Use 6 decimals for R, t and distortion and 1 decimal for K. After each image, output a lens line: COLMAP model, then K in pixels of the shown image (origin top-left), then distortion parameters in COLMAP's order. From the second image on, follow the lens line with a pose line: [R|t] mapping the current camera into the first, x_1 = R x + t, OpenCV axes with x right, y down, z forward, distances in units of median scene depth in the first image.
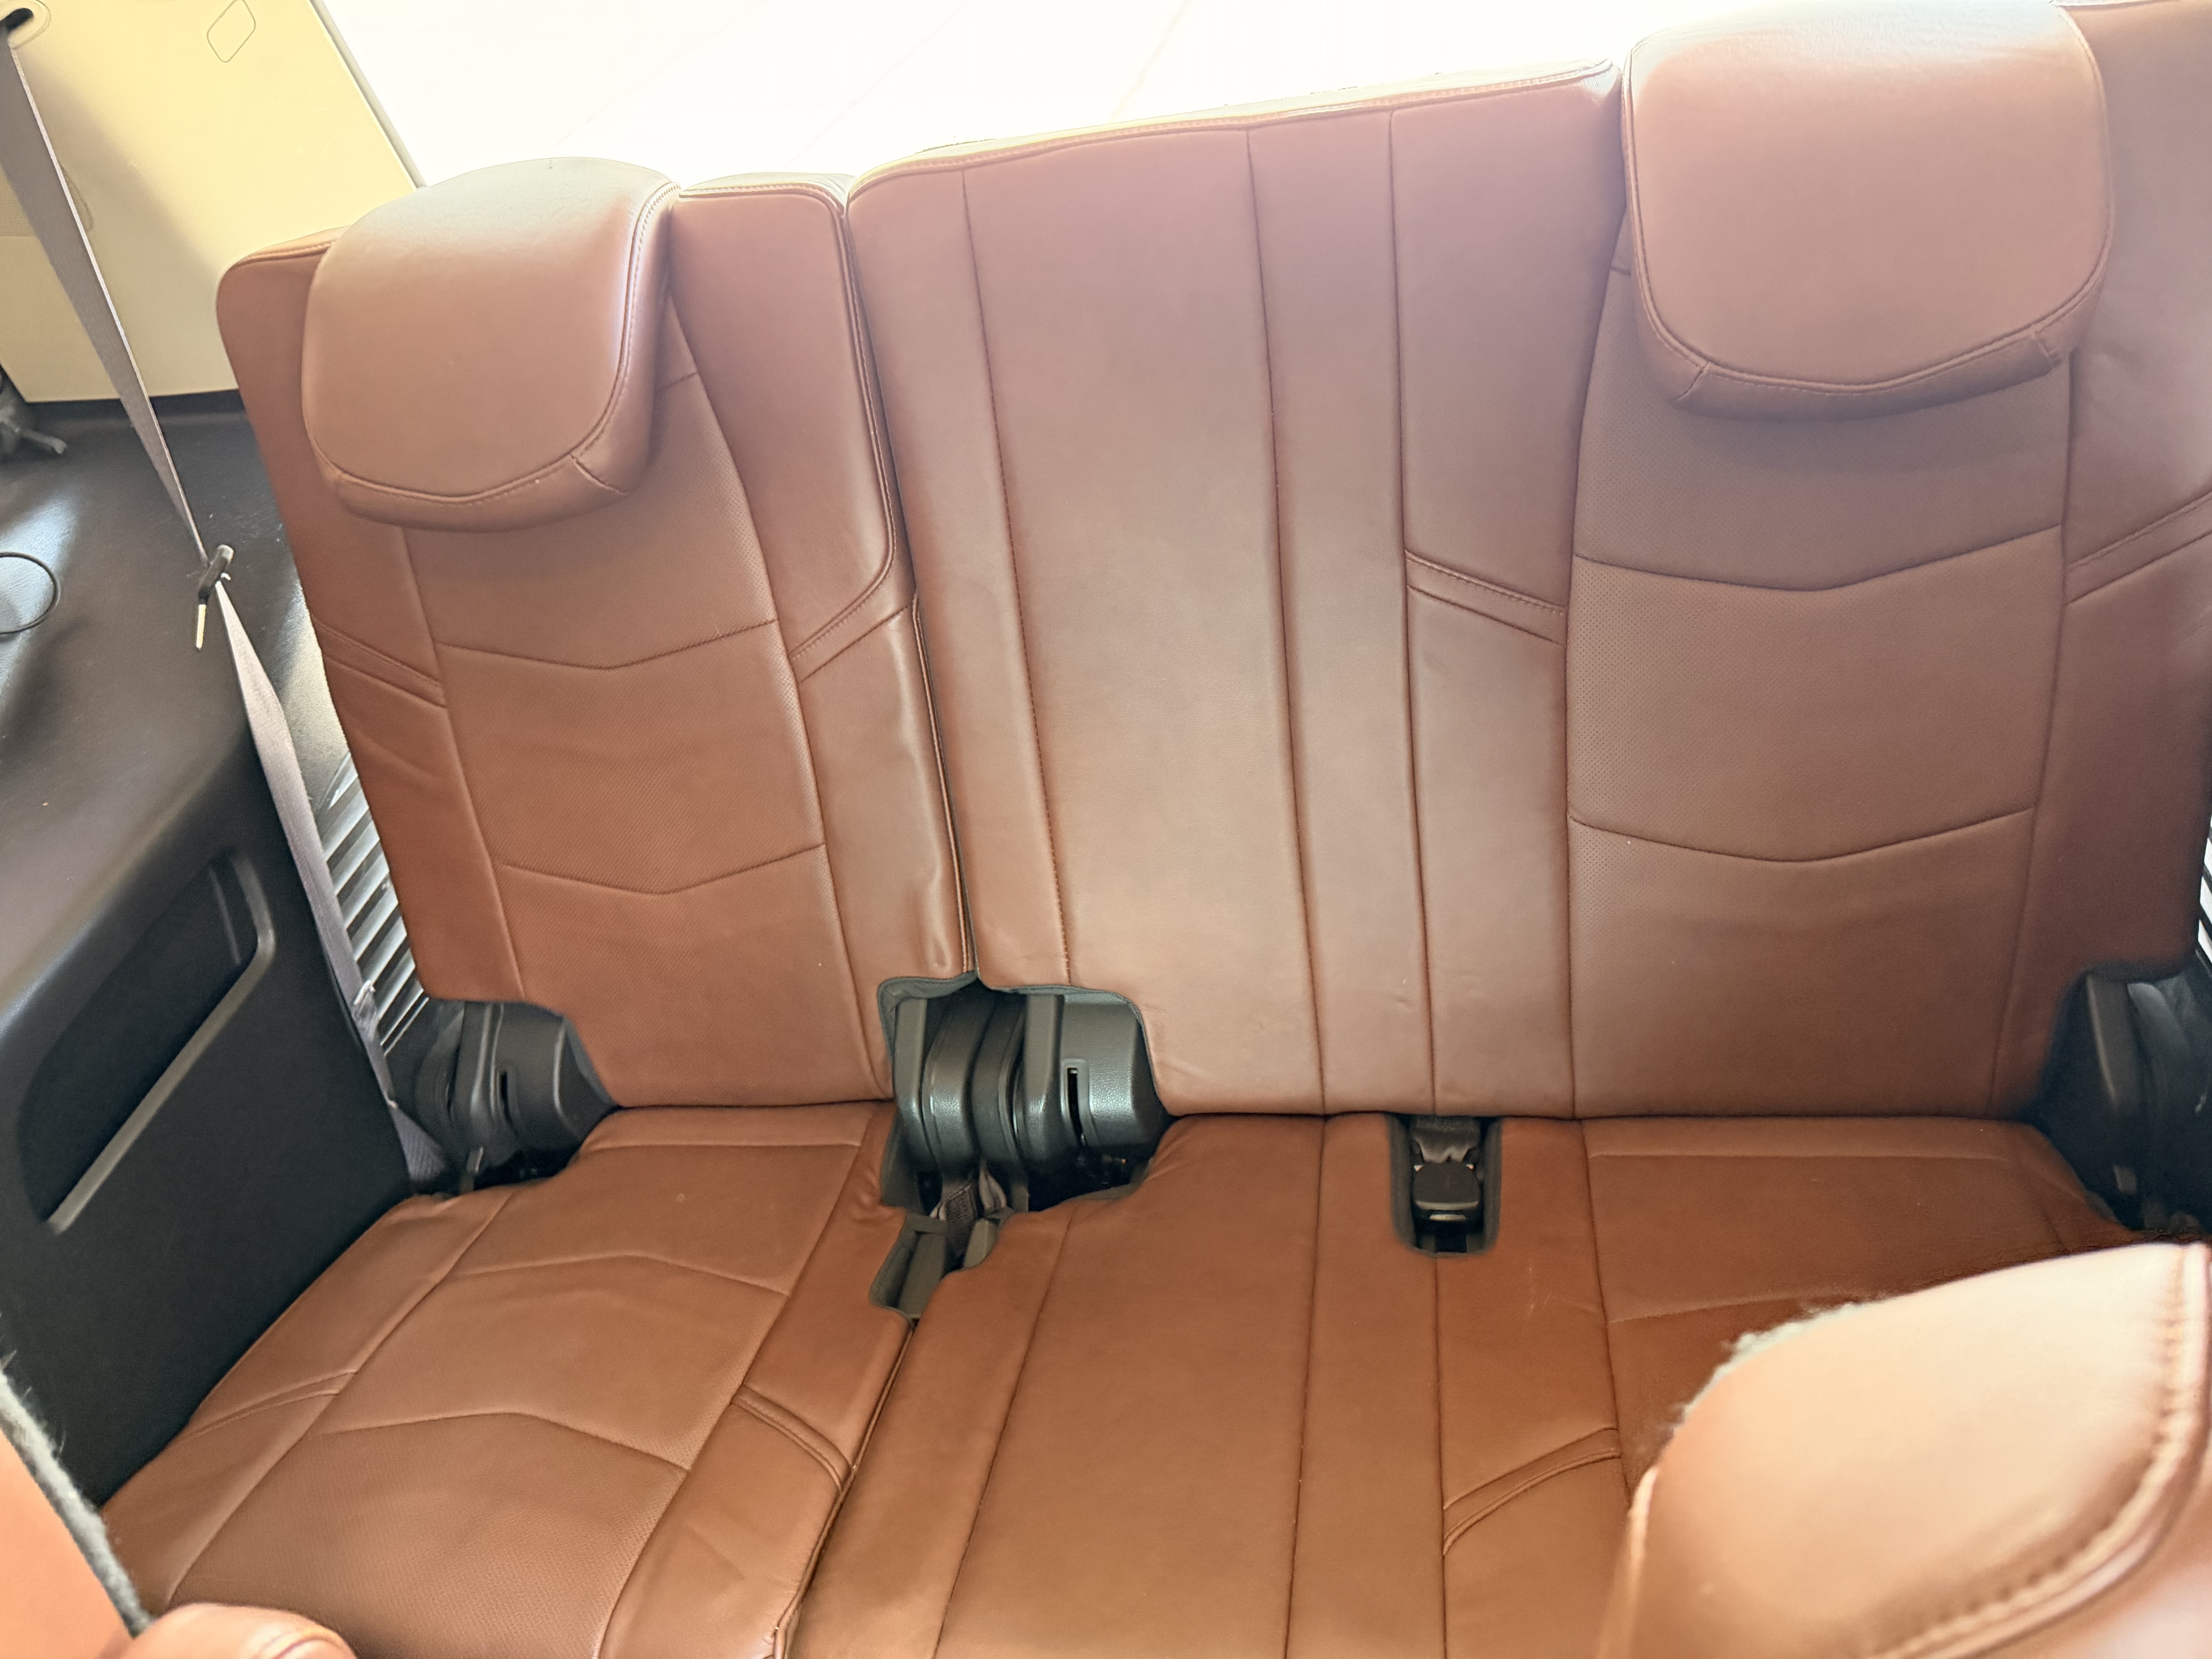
lens RADIAL K [[1565.6, 0, 1124.8], [0, 1565.6, 836.6], [0, 0, 1]] dist [0.029177, -0.040906]
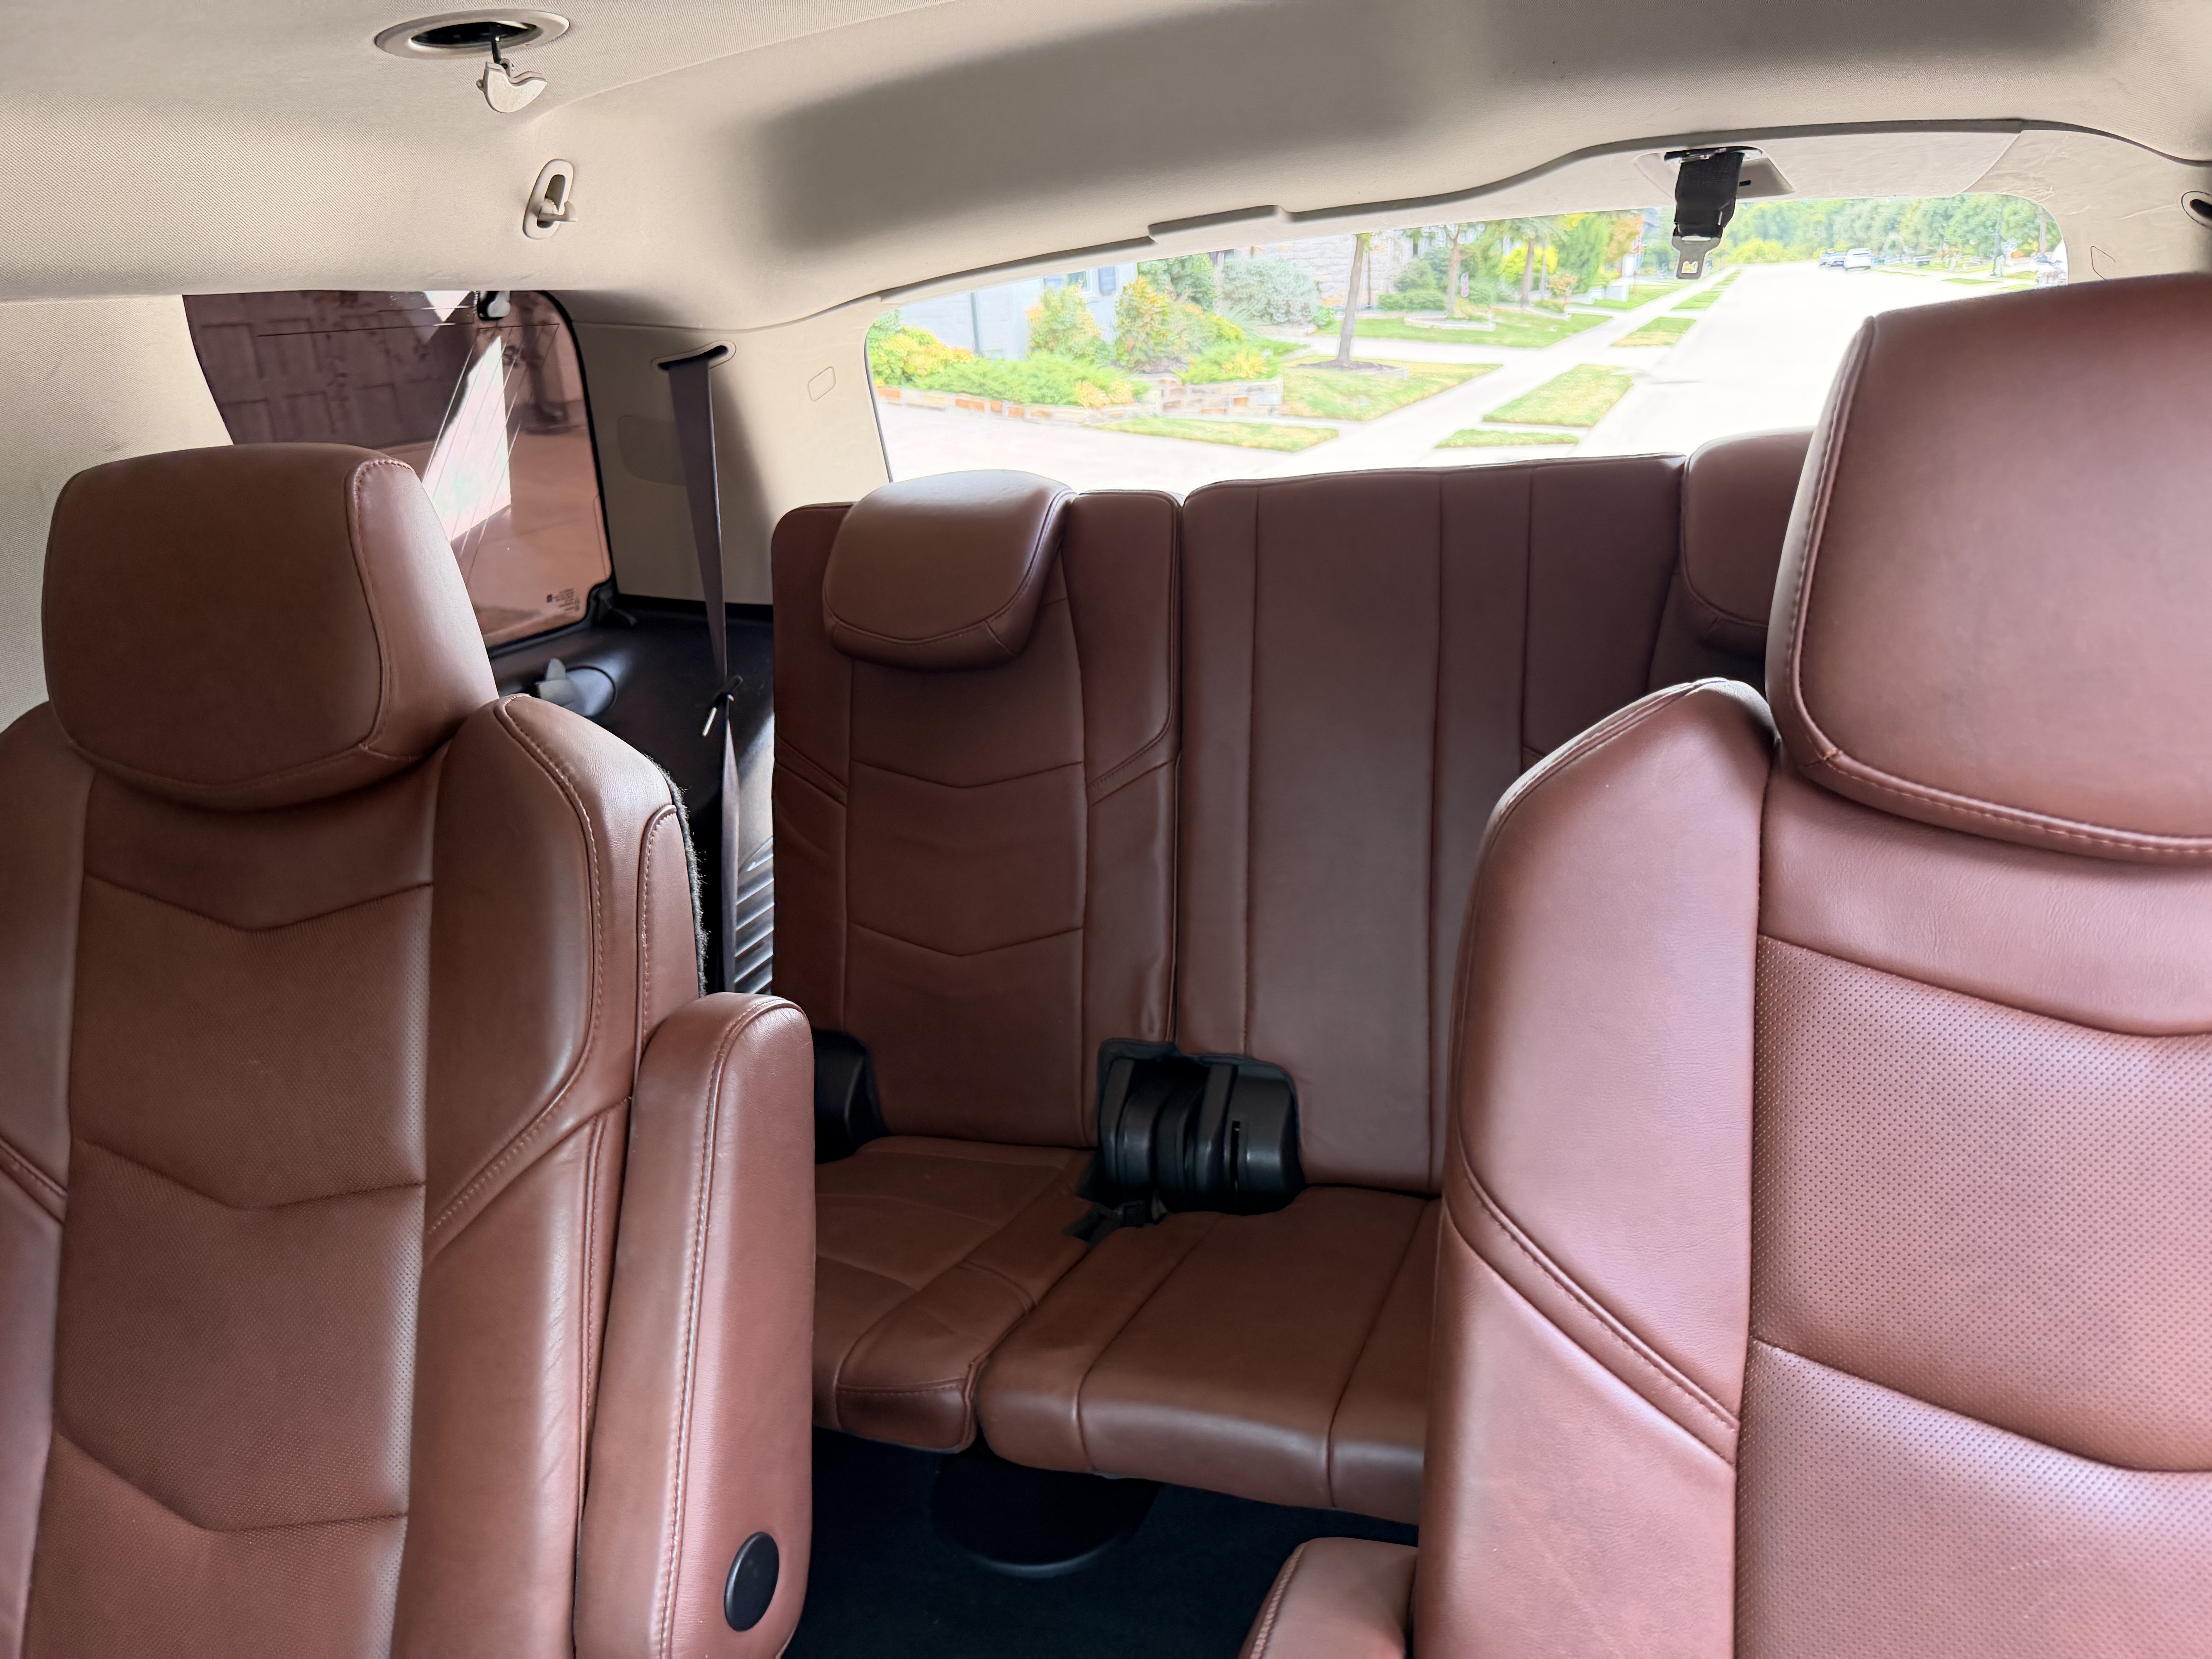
lens RADIAL K [[1565.6, 0, 1118.1], [0, 1565.6, 830.1], [0, 0, 1]] dist [0.029177, -0.040906]
pose [[0.979801, 0.127466, -0.154088, 0.039695], [-0.173942, 0.923389, -0.342194, 0.391331], [0.098665, 0.362084, 0.926909, -0.307101]]
